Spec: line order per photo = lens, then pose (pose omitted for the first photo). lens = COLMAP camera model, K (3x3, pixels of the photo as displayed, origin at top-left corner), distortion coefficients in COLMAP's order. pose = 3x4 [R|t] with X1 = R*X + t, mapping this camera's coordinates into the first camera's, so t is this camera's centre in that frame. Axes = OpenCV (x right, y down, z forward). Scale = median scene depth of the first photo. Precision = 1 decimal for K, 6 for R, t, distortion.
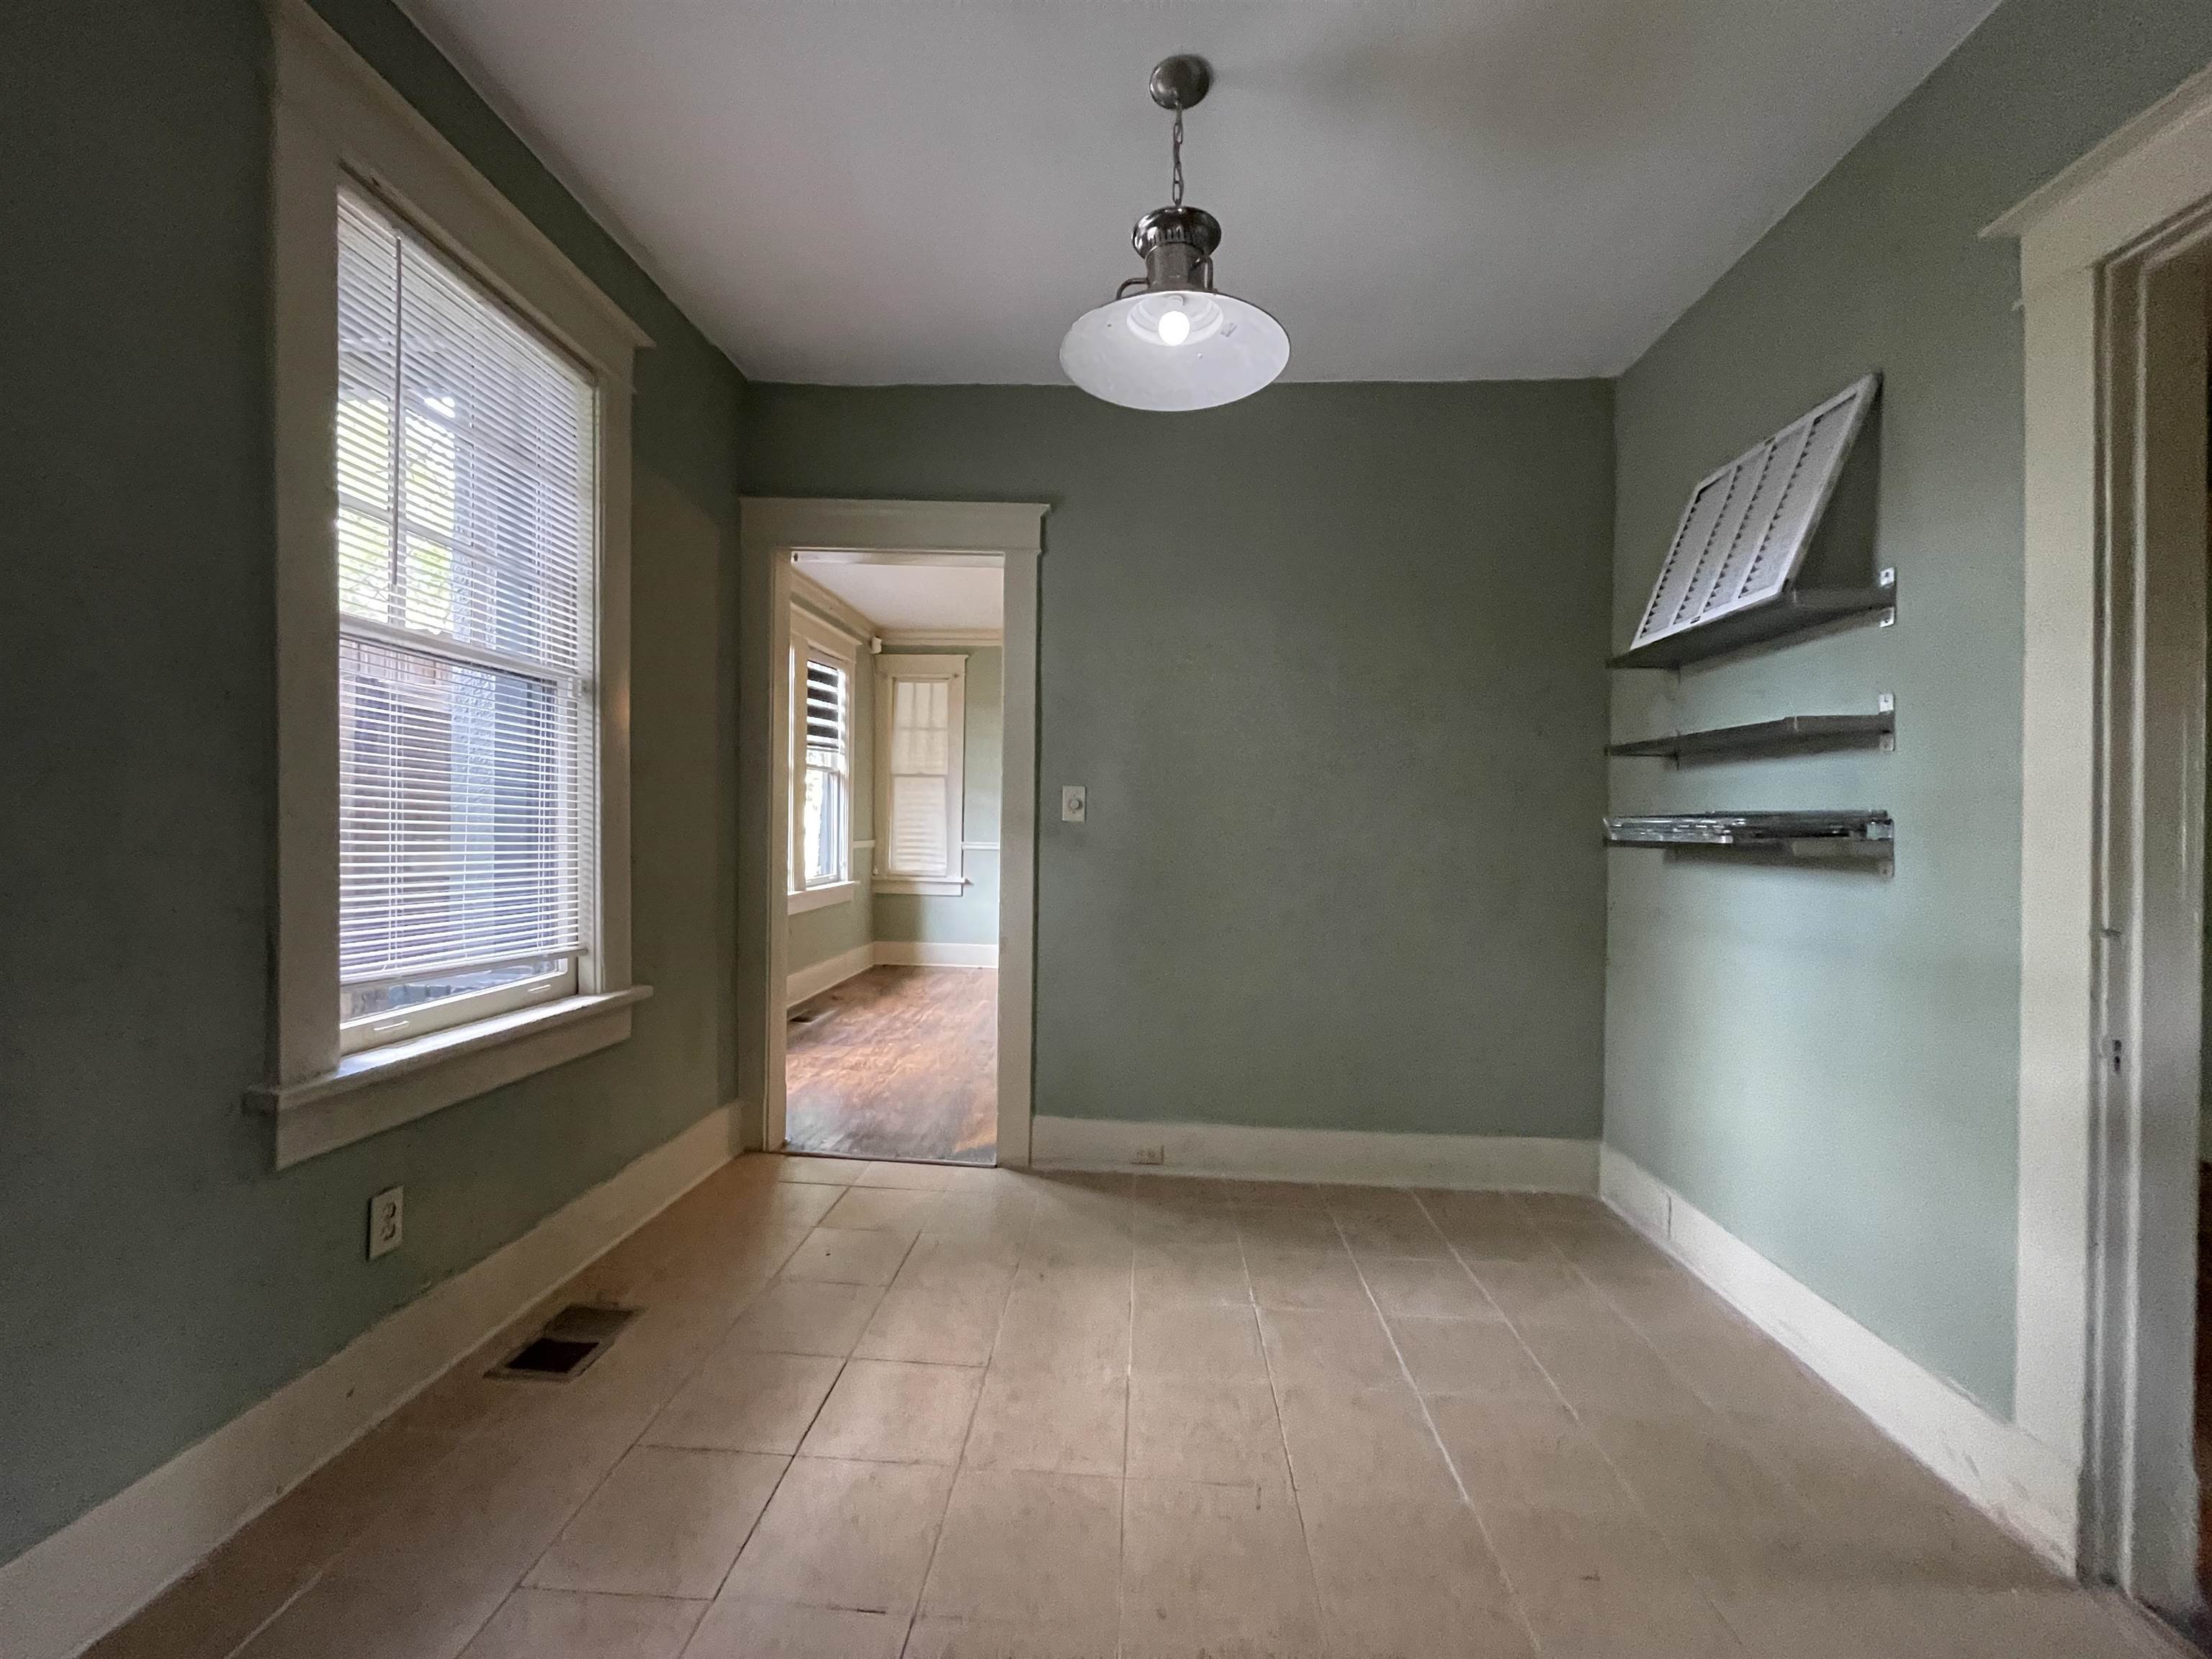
lens RADIAL K [[889.3, 0, 1110.5], [0, 889.3, 834.8], [0, 0, 1]] dist [-0.004428, -0.000111]
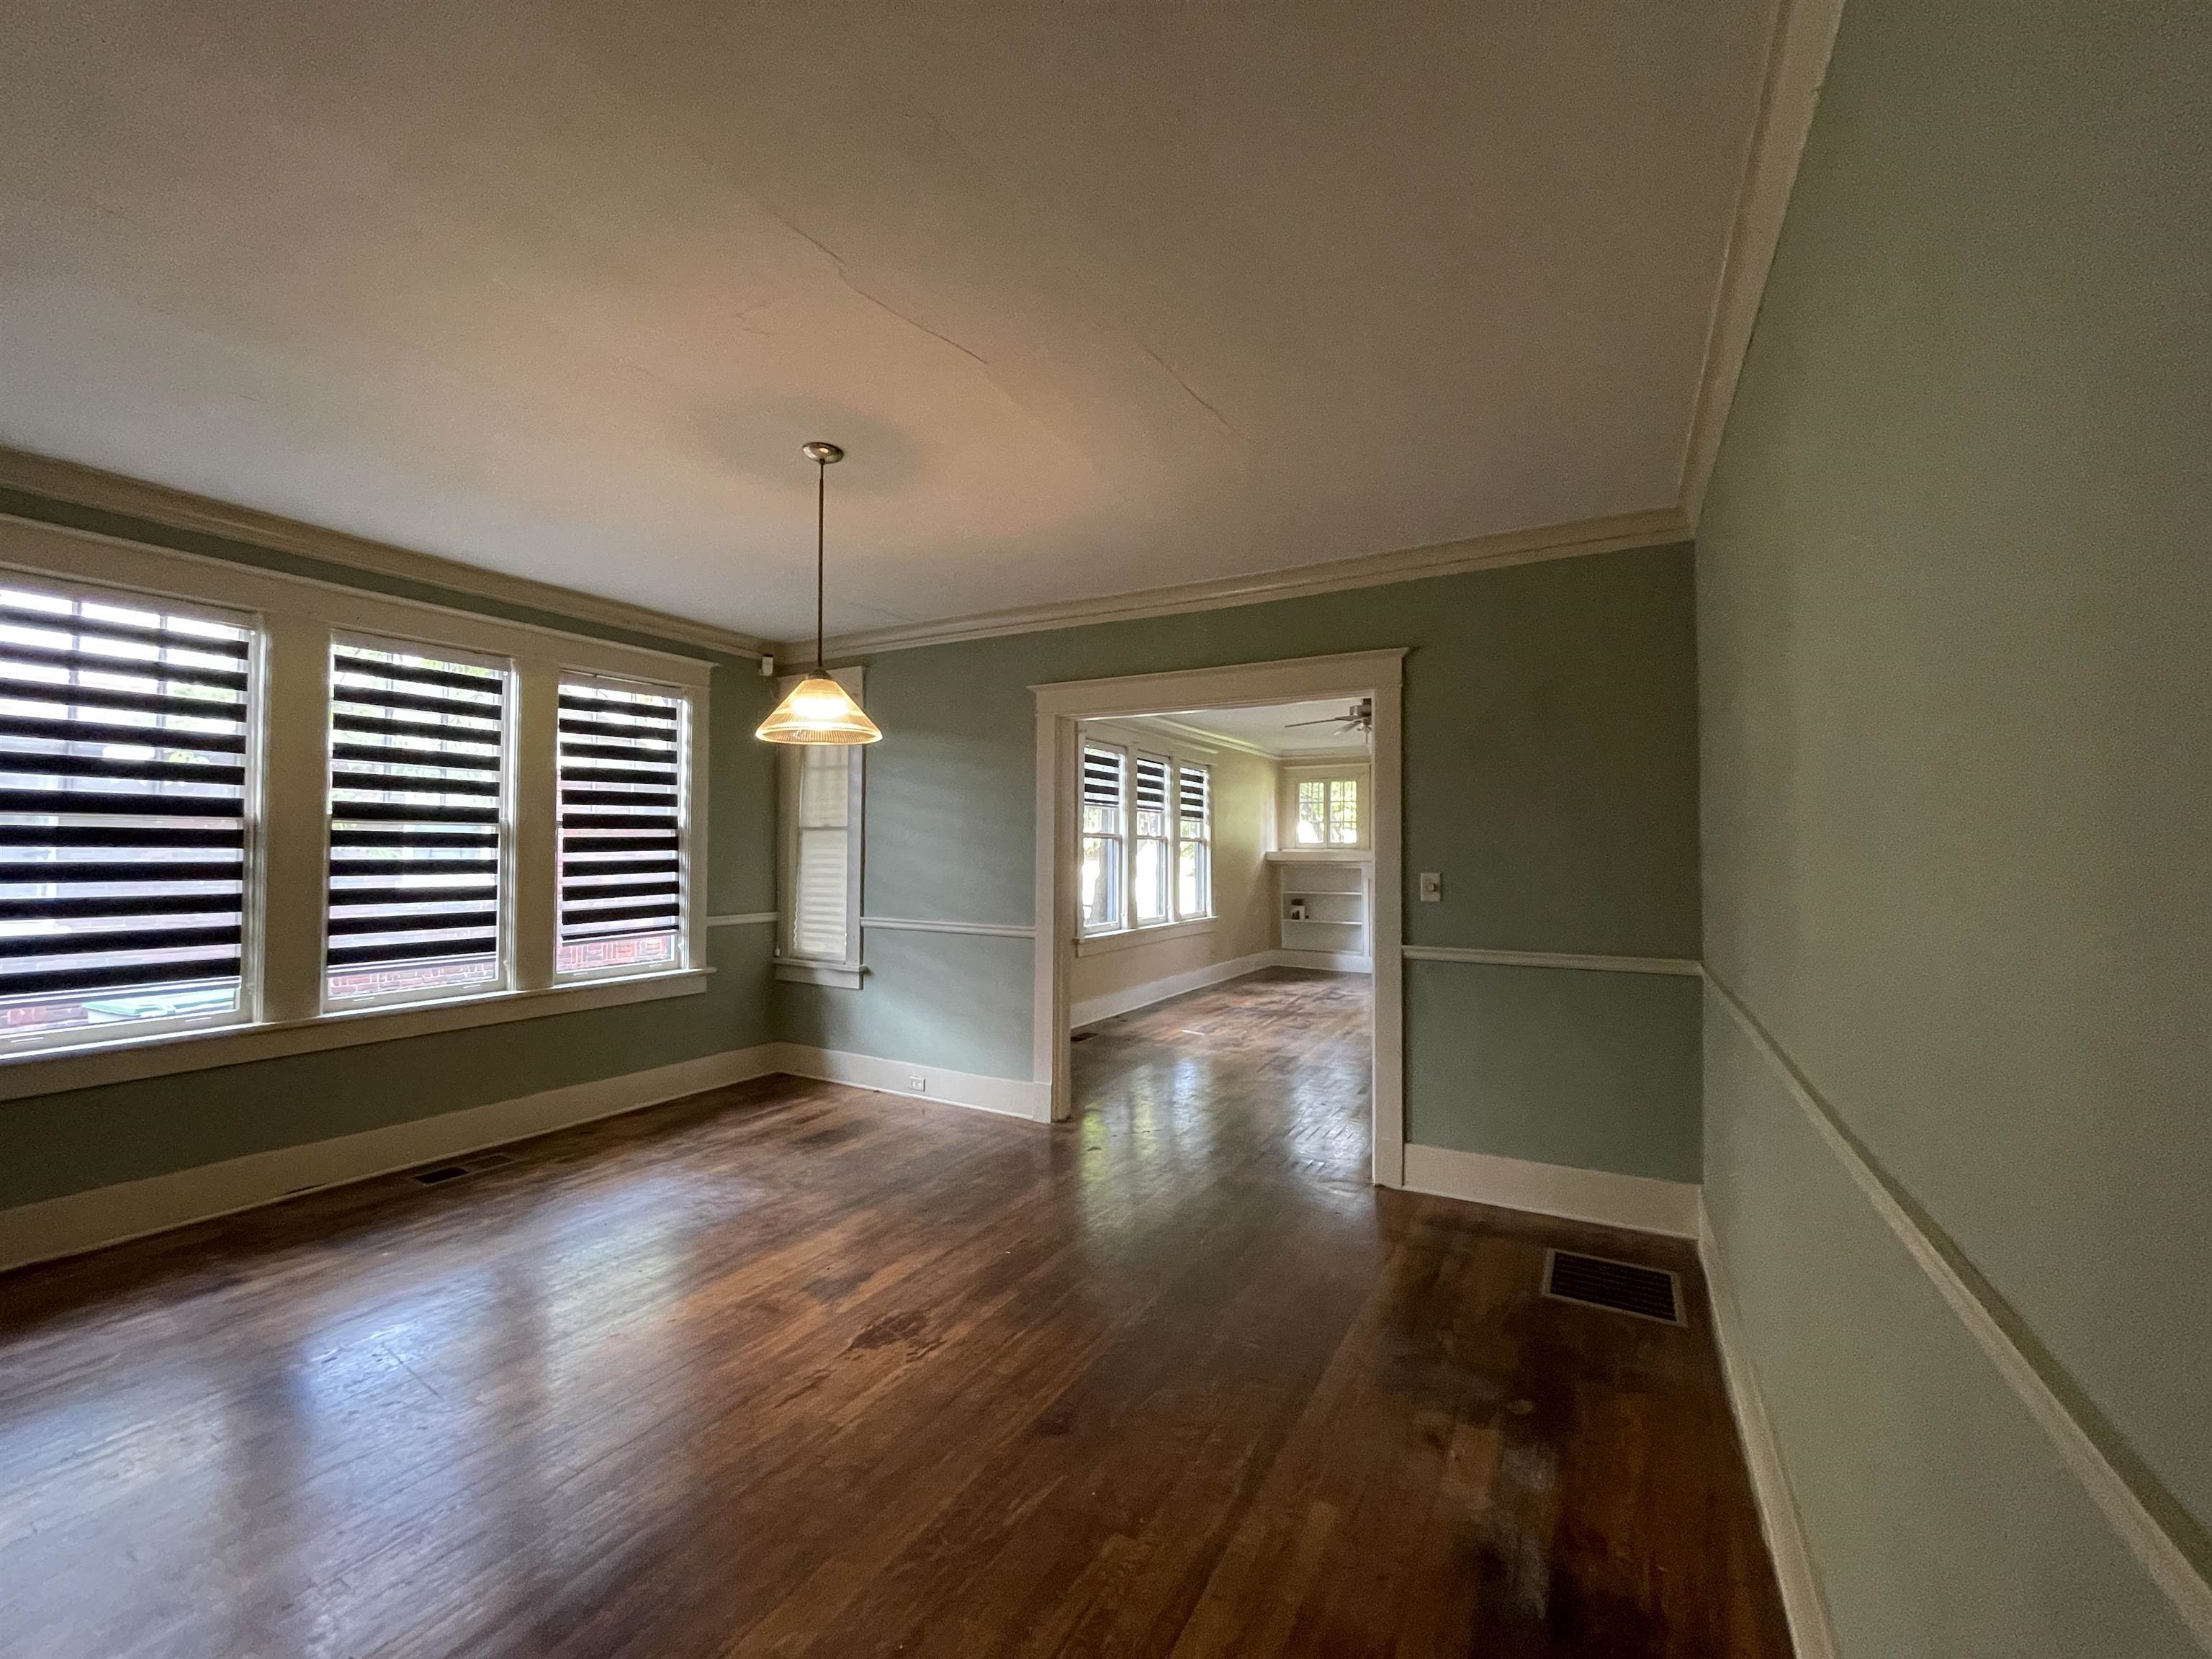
lens RADIAL K [[889.3, 0, 1101.1], [0, 889.3, 828.5], [0, 0, 1]] dist [-0.004428, -0.000111]
pose [[0.895313, -0.023833, -0.444799, 0.355588], [0.005400, 0.999075, -0.042663, -0.033482], [0.445404, 0.035795, 0.894614, 0.435684]]
